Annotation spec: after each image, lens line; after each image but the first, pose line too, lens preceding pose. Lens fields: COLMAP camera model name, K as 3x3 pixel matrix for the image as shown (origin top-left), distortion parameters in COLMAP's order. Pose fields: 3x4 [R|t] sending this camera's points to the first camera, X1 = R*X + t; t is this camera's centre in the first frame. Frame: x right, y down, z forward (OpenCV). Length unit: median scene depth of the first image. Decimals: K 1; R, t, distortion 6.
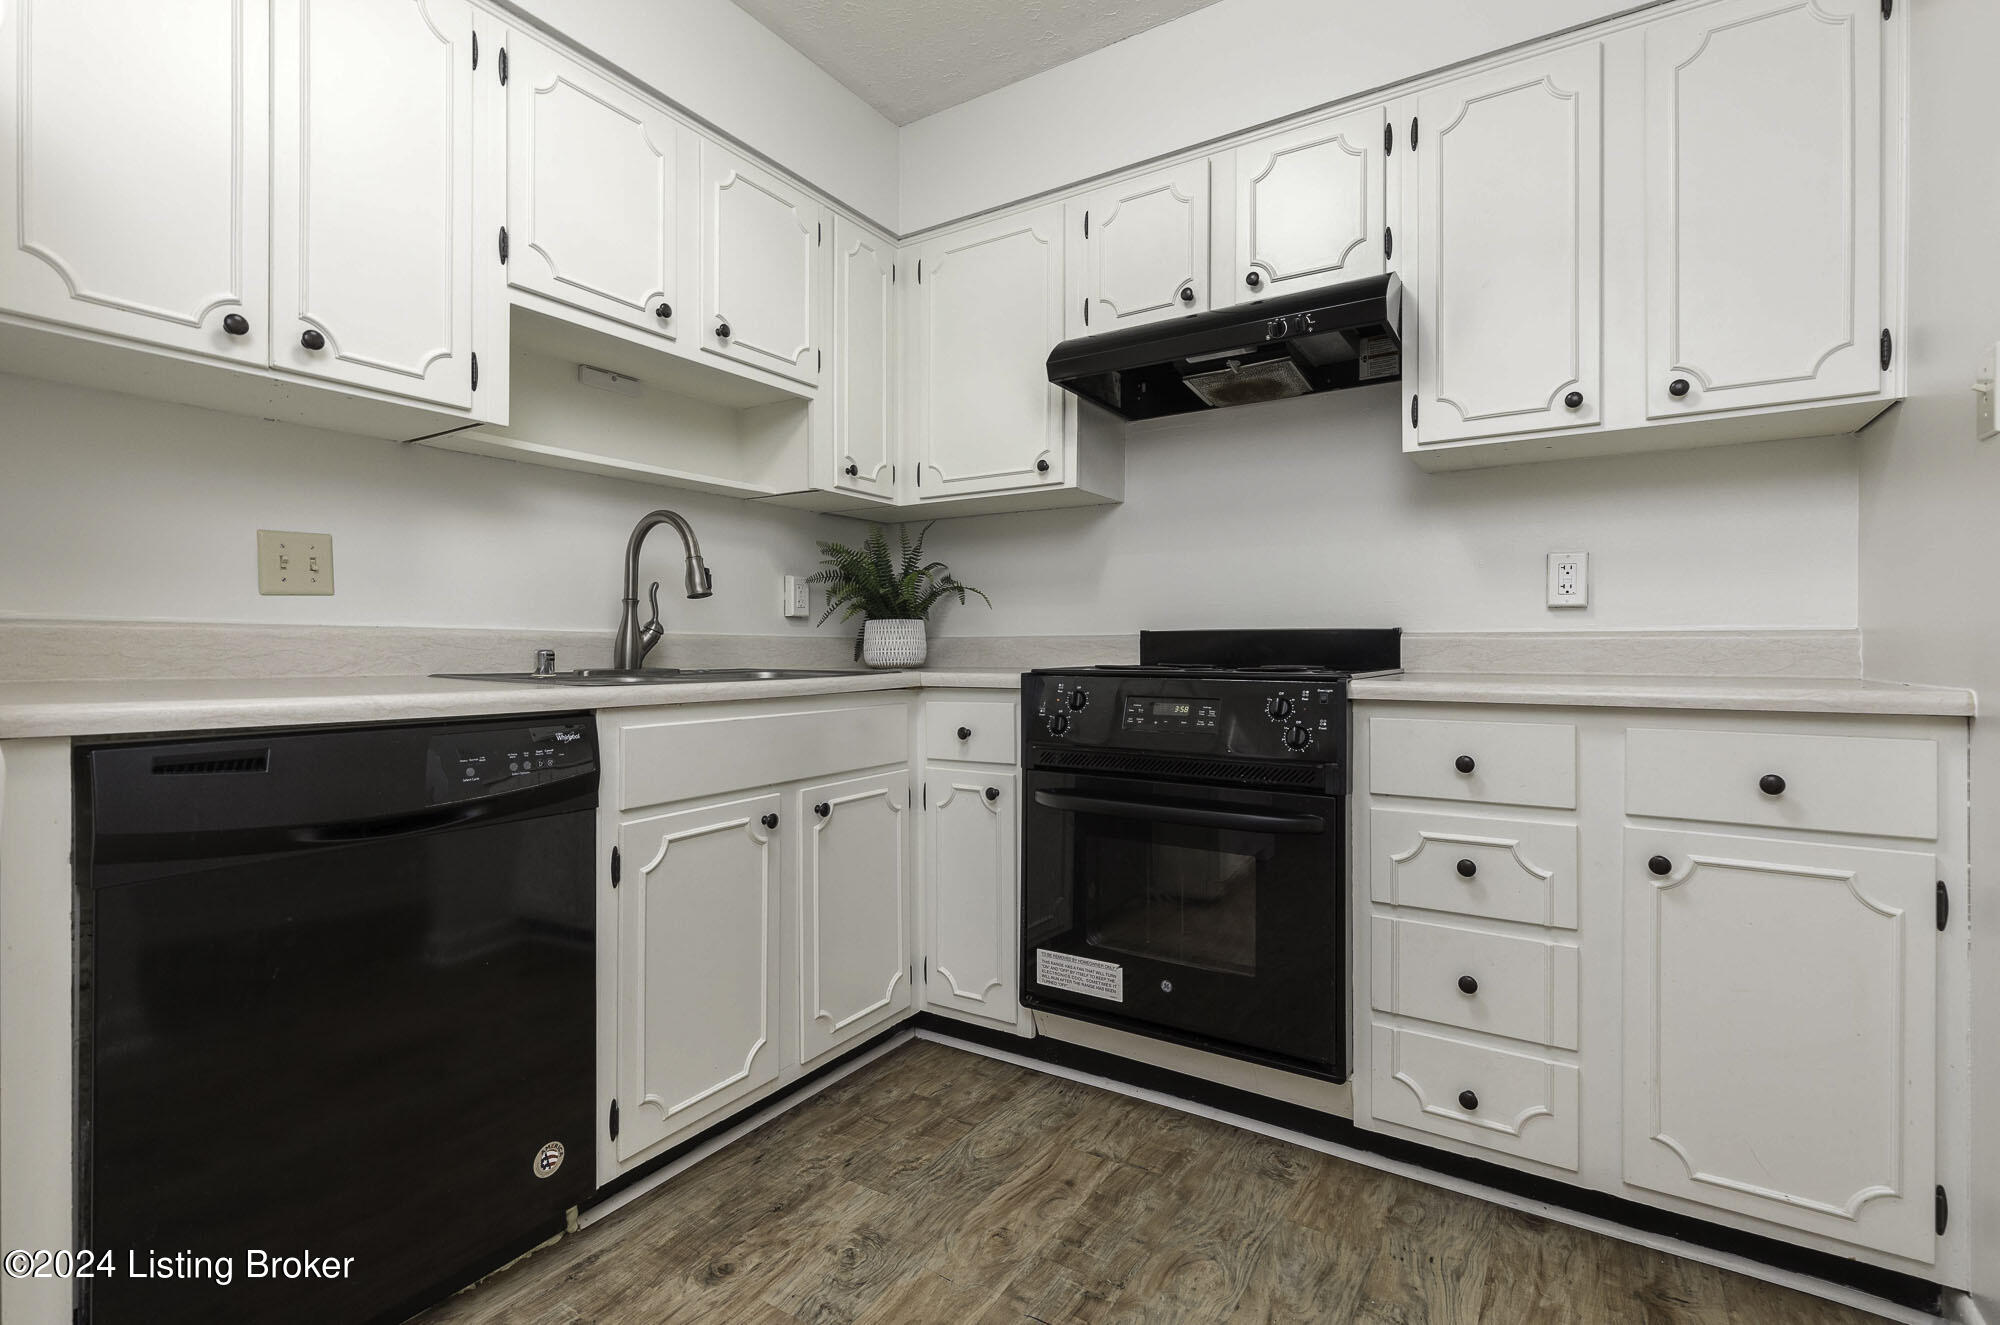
lens RADIAL K [[913.5, 0, 999.1], [0, 913.5, 648.9], [0, 0, 1]] dist [0.003128, 0.000378]
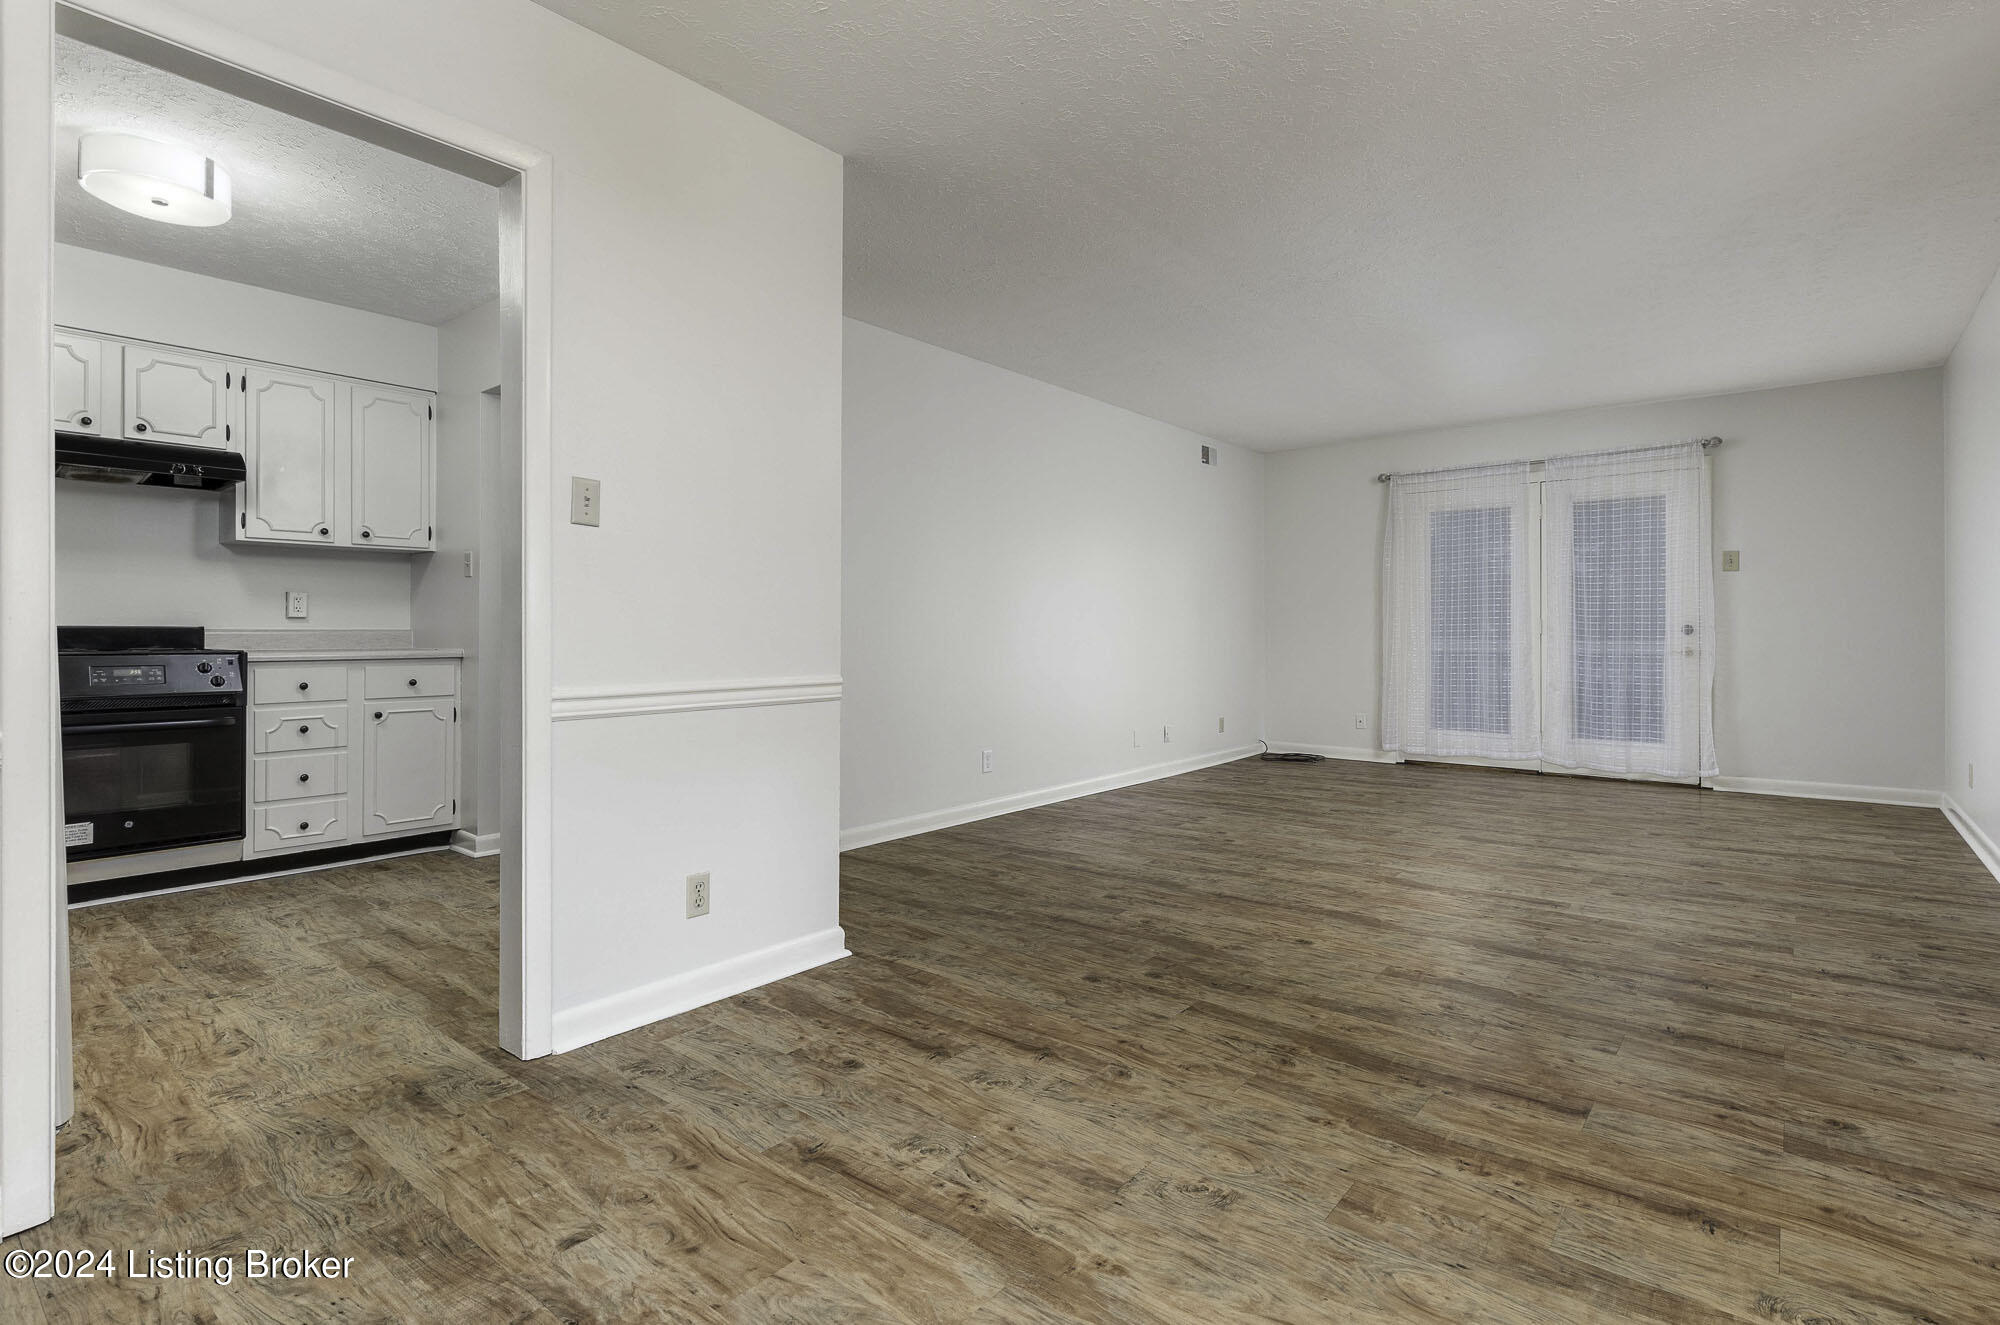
lens RADIAL K [[974.2, 0, 1009.3], [0, 974.2, 626.3], [0, 0, 1]] dist [0.001471, 0.000724]
pose [[0.118904, 0.007064, 0.992881, -1.724175], [0.004634, 0.999960, -0.007670, -0.002233], [-0.992895, 0.005513, 0.118866, -1.088681]]
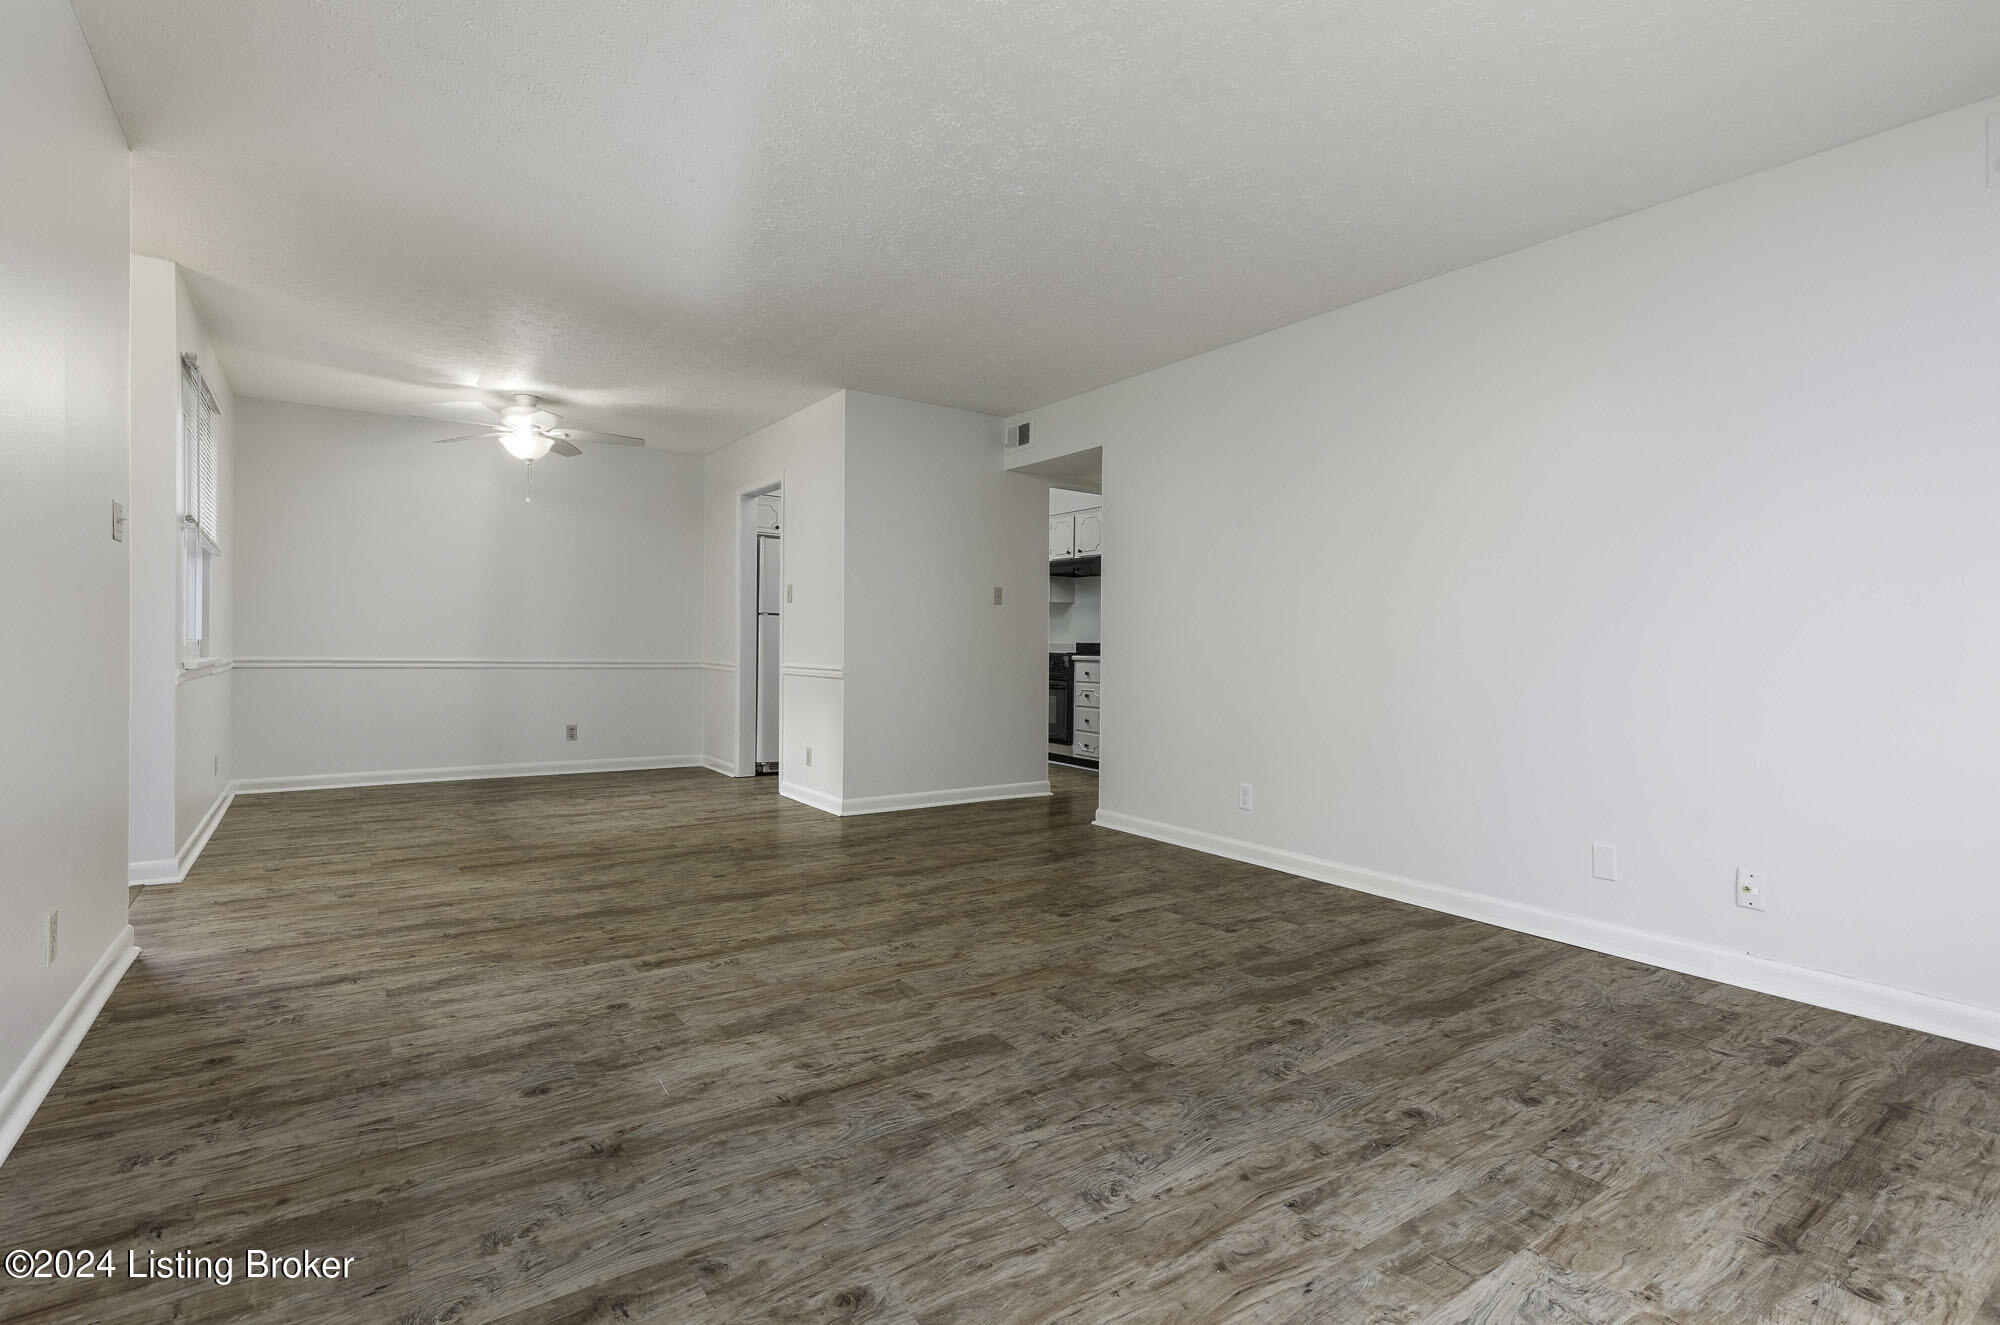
lens RADIAL K [[951.6, 0, 1002.9], [0, 951.6, 649.1], [0, 0, 1]] dist [-0.000751, -0.000073]
pose [[0.921648, 0.010026, -0.387898, 1.893980], [-0.010786, 0.999942, 0.000220, 0.007624], [0.387878, 0.003981, 0.921702, -3.434951]]
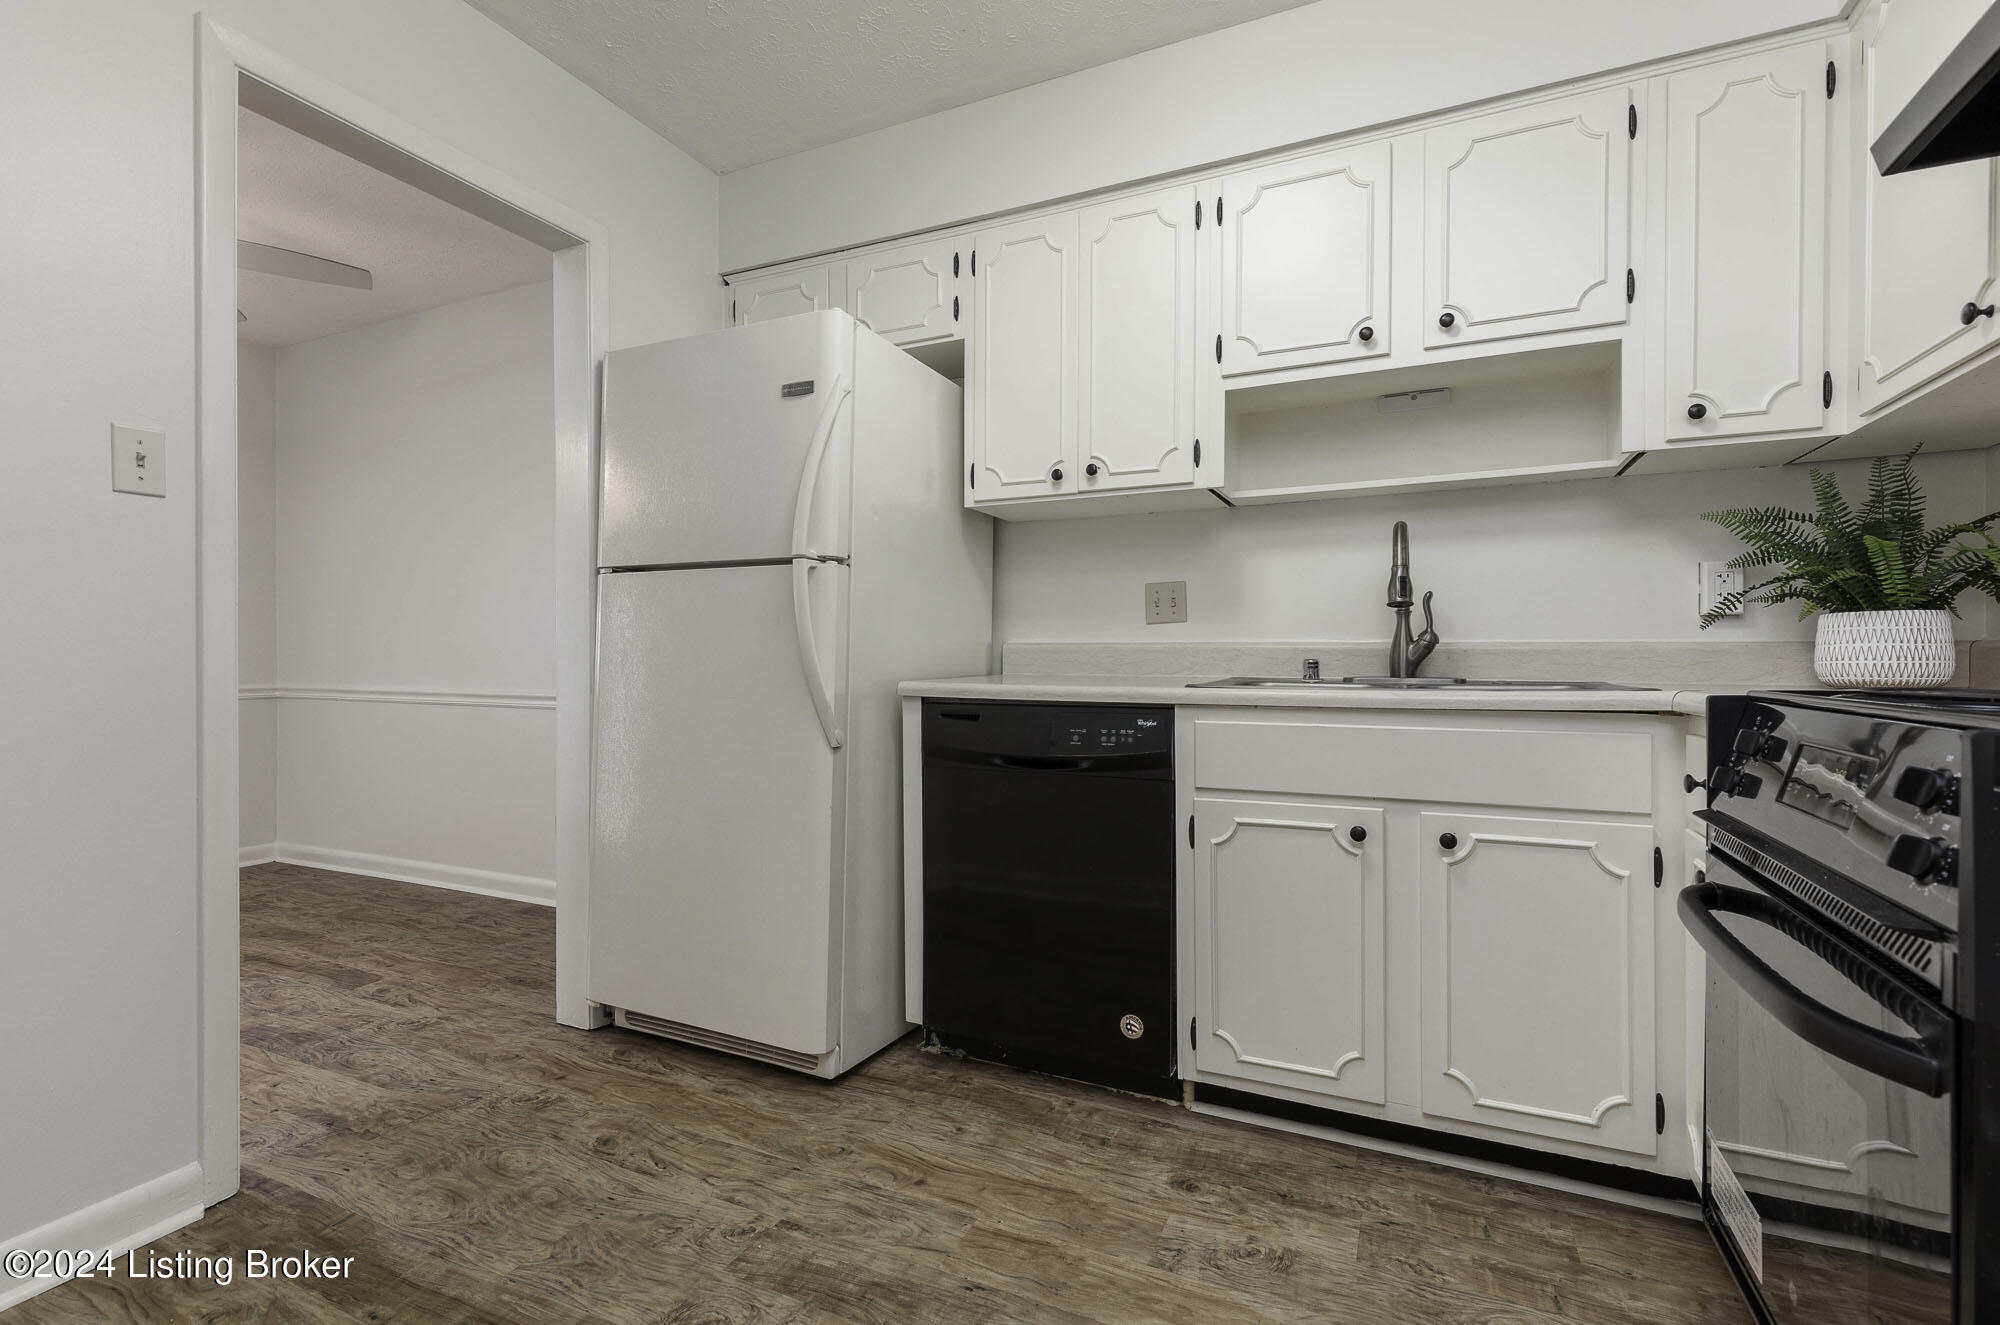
lens RADIAL K [[910.9, 0, 1000.0], [0, 910.9, 662.5], [0, 0, 1]] dist [0.001539, 0.000065]
pose [[0.131987, 0.004314, -0.991242, 0.711285], [-0.000819, 0.999991, 0.004243, 0.001226], [0.991251, 0.000252, 0.131989, 0.521398]]
